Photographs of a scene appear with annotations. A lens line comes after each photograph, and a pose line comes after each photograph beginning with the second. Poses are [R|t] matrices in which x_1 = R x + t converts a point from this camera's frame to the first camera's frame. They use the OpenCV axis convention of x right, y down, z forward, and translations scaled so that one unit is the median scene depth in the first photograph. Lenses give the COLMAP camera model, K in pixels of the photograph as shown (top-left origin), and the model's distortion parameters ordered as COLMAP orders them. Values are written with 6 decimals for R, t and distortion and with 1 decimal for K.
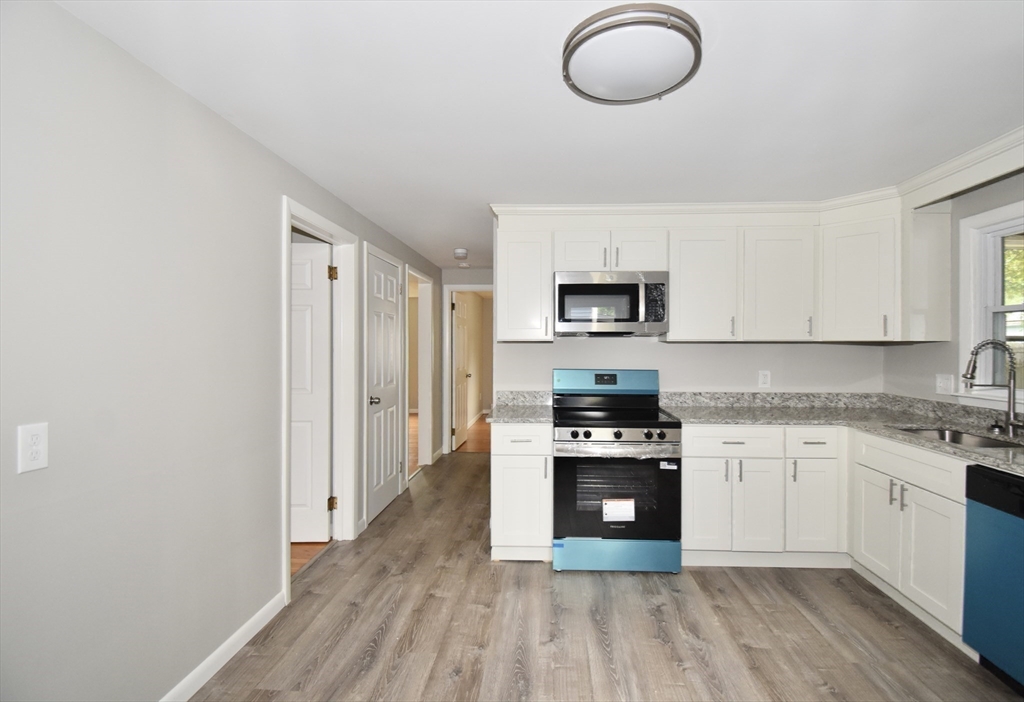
lens RADIAL K [[473.2, 0, 536.7], [0, 473.2, 349.7], [0, 0, 1]] dist [0.019804, -0.027372]
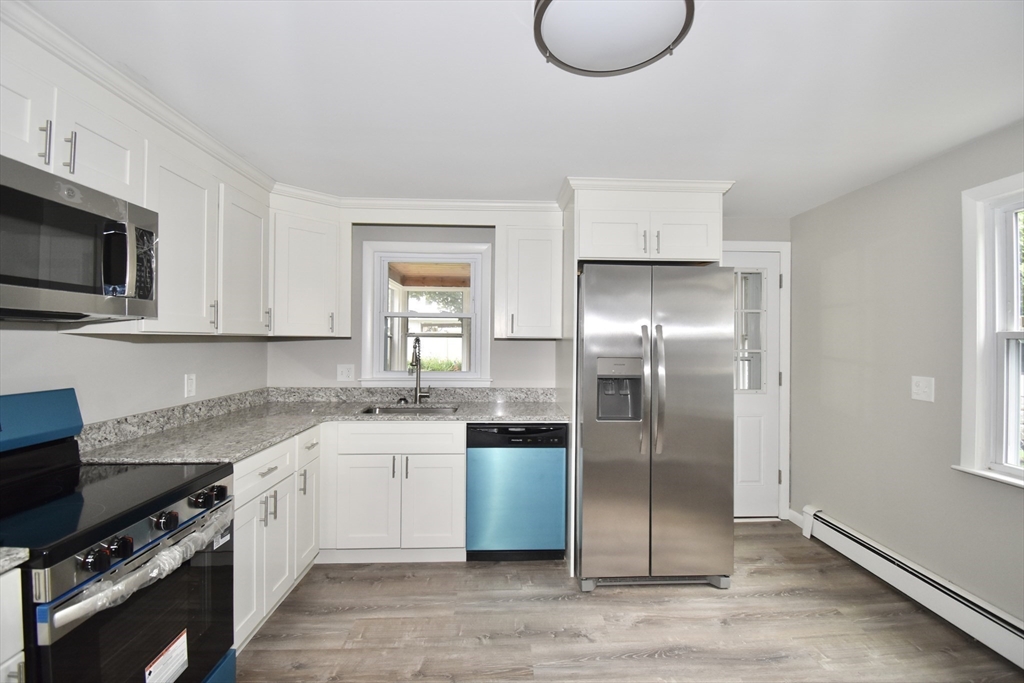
lens RADIAL K [[449.5, 0, 519.3], [0, 449.5, 338.7], [0, 0, 1]] dist [0.018048, -0.024598]
pose [[-0.075969, 0.000536, 0.997110, -0.327355], [0.000632, 1.000000, -0.000489, -0.013225], [-0.997110, 0.000593, -0.075969, 0.657051]]
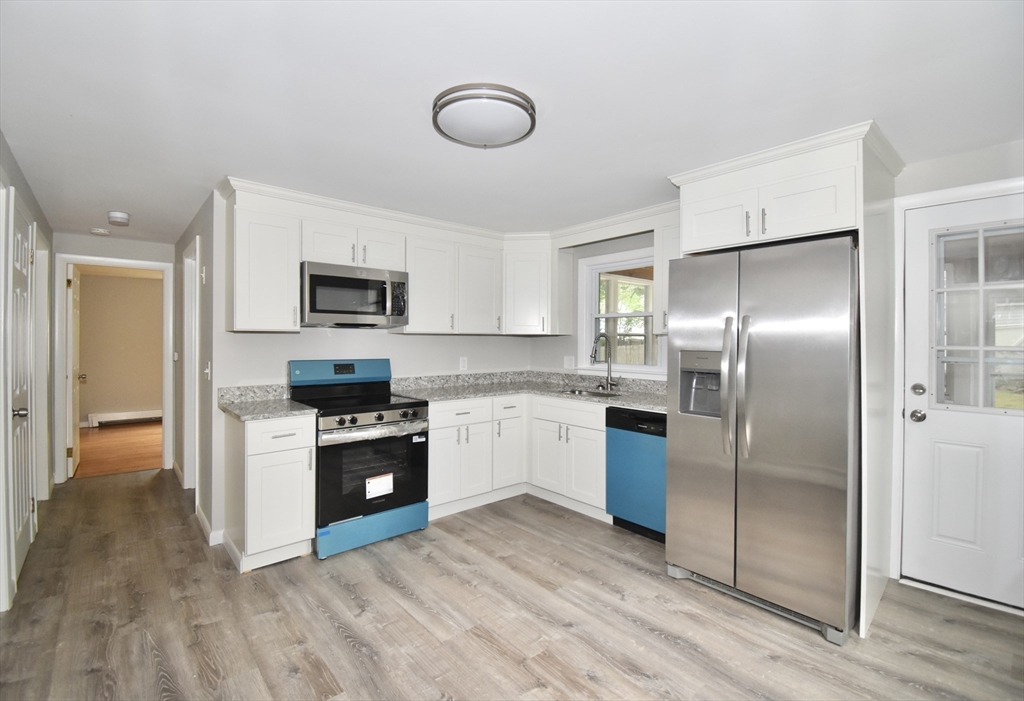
lens RADIAL K [[462.6, 0, 508.9], [0, 462.6, 343.2], [0, 0, 1]] dist [0.018436, -0.024716]
pose [[0.734747, -0.003913, 0.678330, -0.335165], [0.002555, 0.999992, 0.003001, 0.004186], [-0.678336, -0.000472, 0.734751, 0.003917]]
